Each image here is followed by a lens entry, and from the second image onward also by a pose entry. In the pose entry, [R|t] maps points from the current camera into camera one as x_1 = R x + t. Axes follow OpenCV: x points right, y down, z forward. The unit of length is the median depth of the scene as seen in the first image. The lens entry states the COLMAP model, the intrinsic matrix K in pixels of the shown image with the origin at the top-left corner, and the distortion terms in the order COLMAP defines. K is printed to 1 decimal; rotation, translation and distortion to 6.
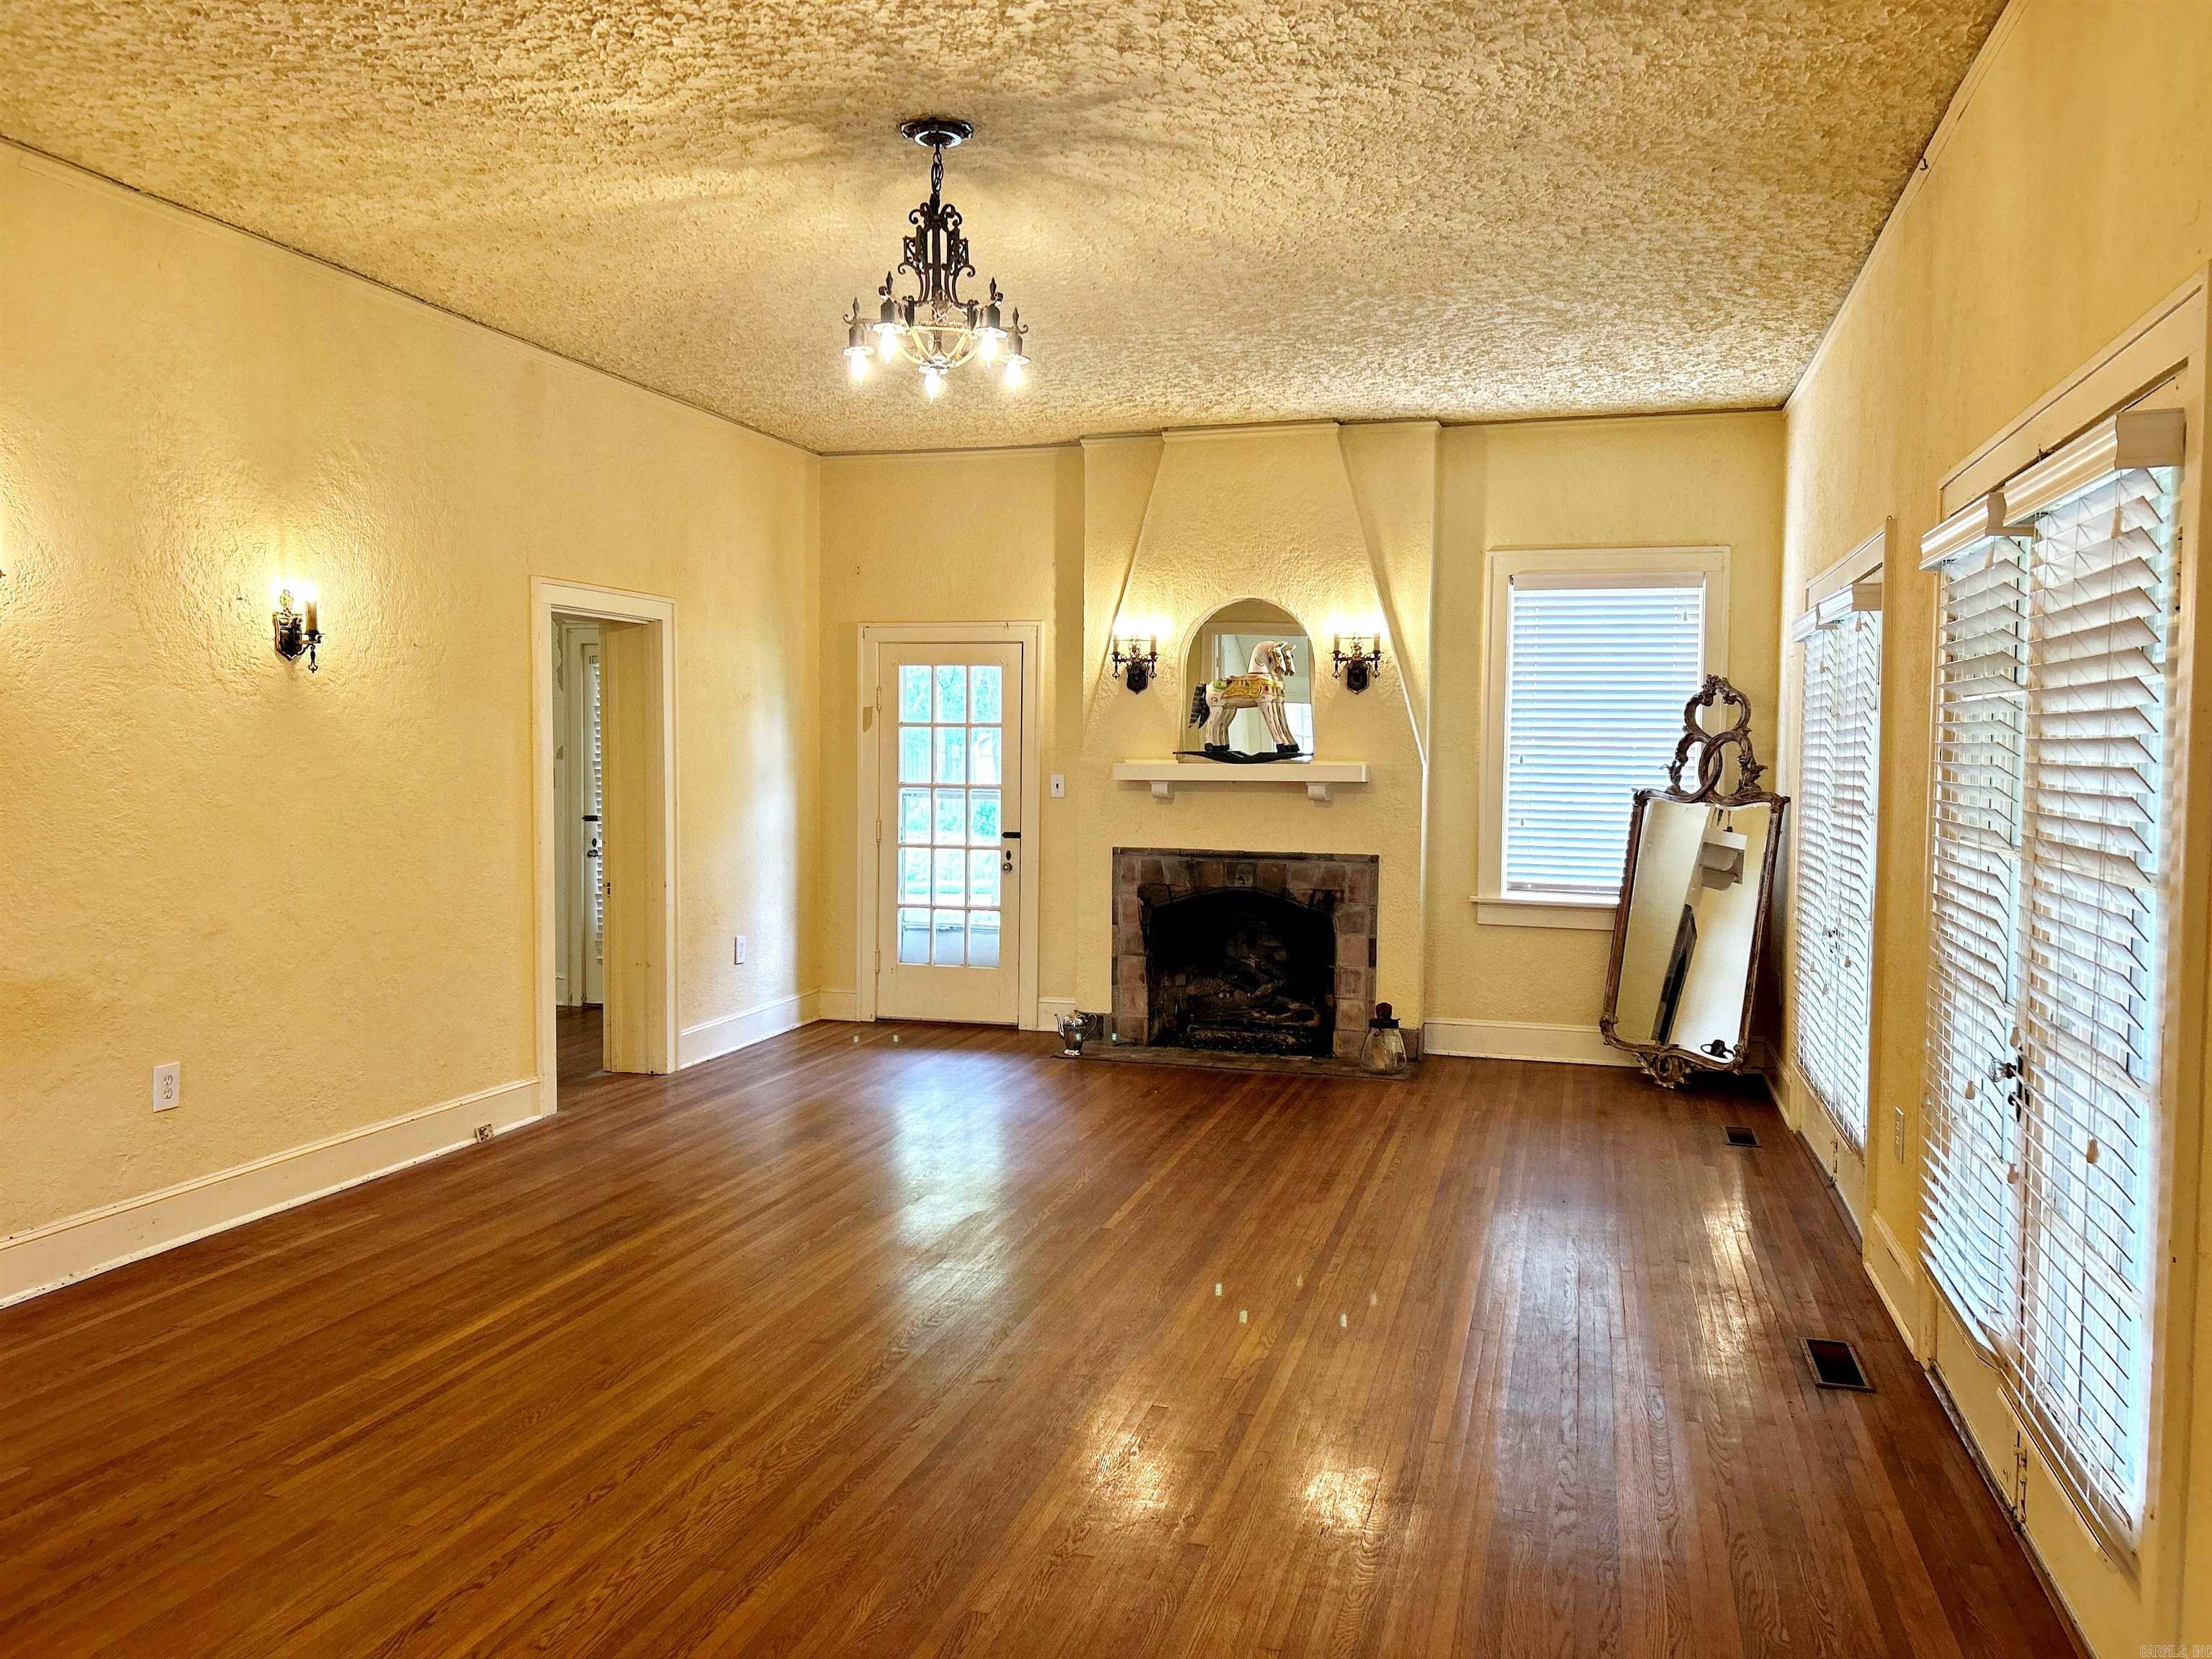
lens RADIAL K [[1673.8, 0, 1112.0], [0, 1673.8, 836.8], [0, 0, 1]] dist [0.042696, -0.053752]
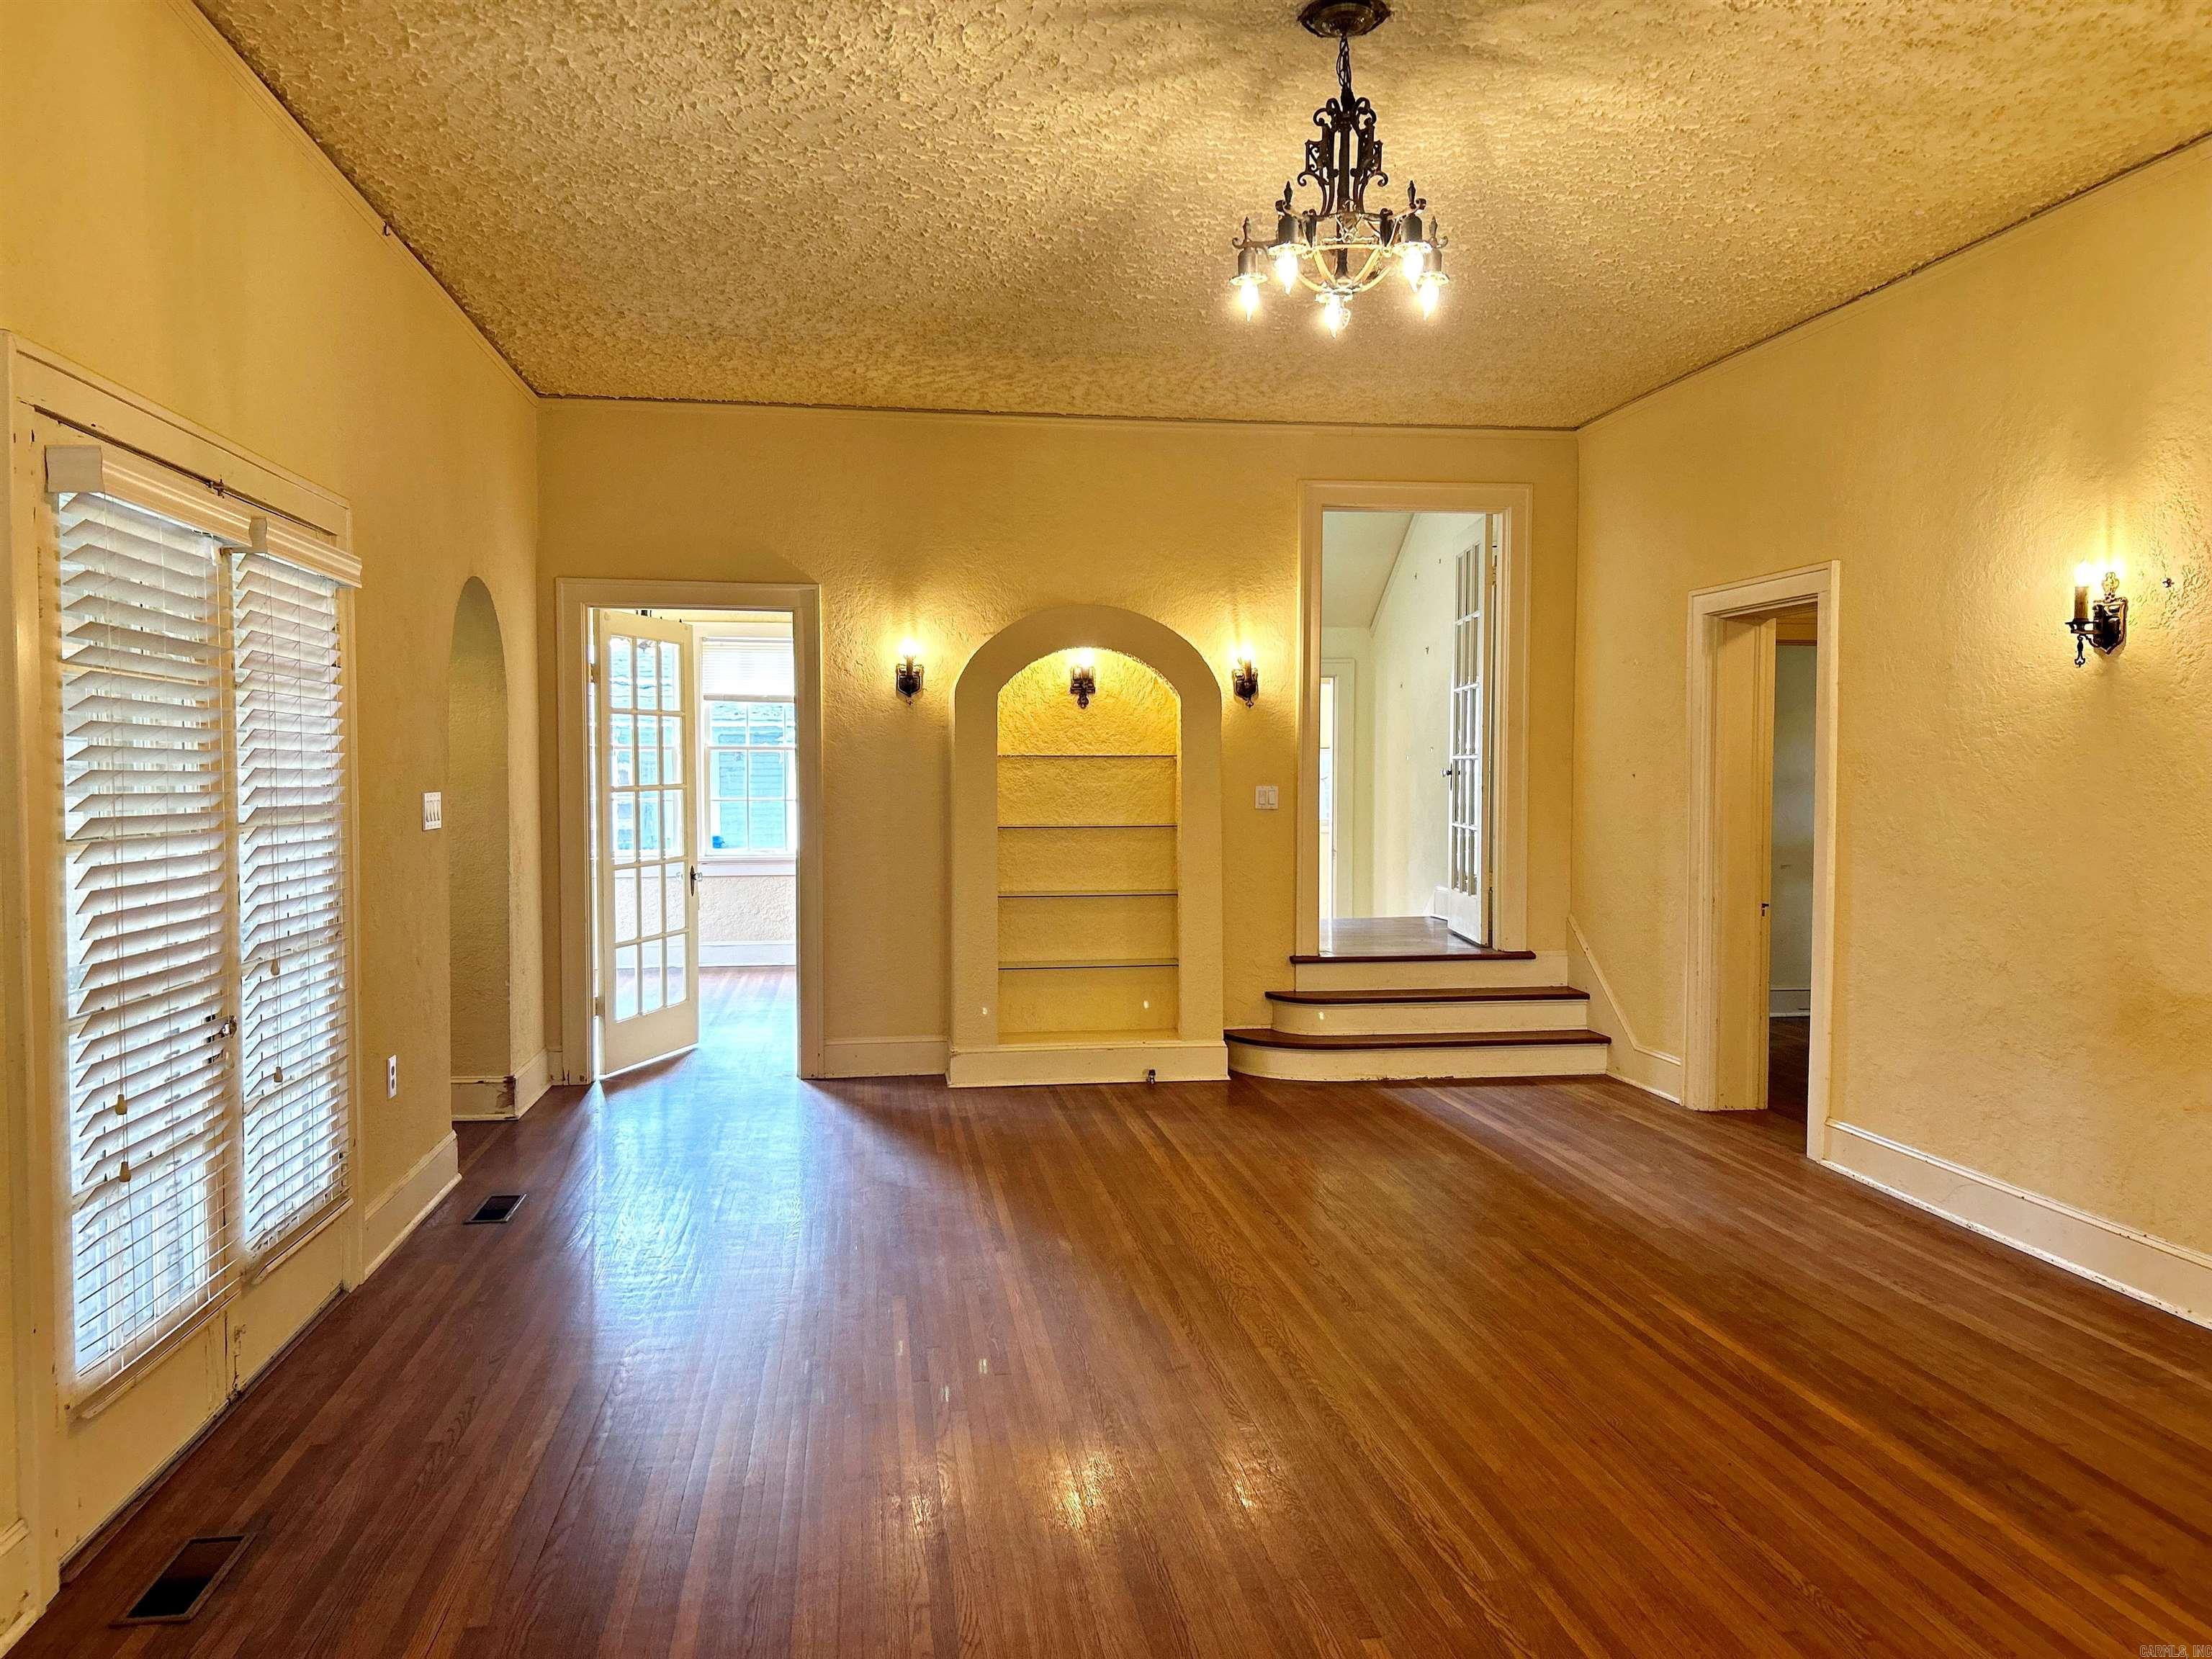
lens RADIAL K [[1673.8, 0, 1112.0], [0, 1673.8, 836.8], [0, 0, 1]] dist [0.042696, -0.053752]
pose [[-0.912055, 0.009272, -0.409962, 0.328035], [-0.029106, 0.995759, 0.087274, -0.072031], [0.409033, 0.091531, -0.907918, 1.629569]]
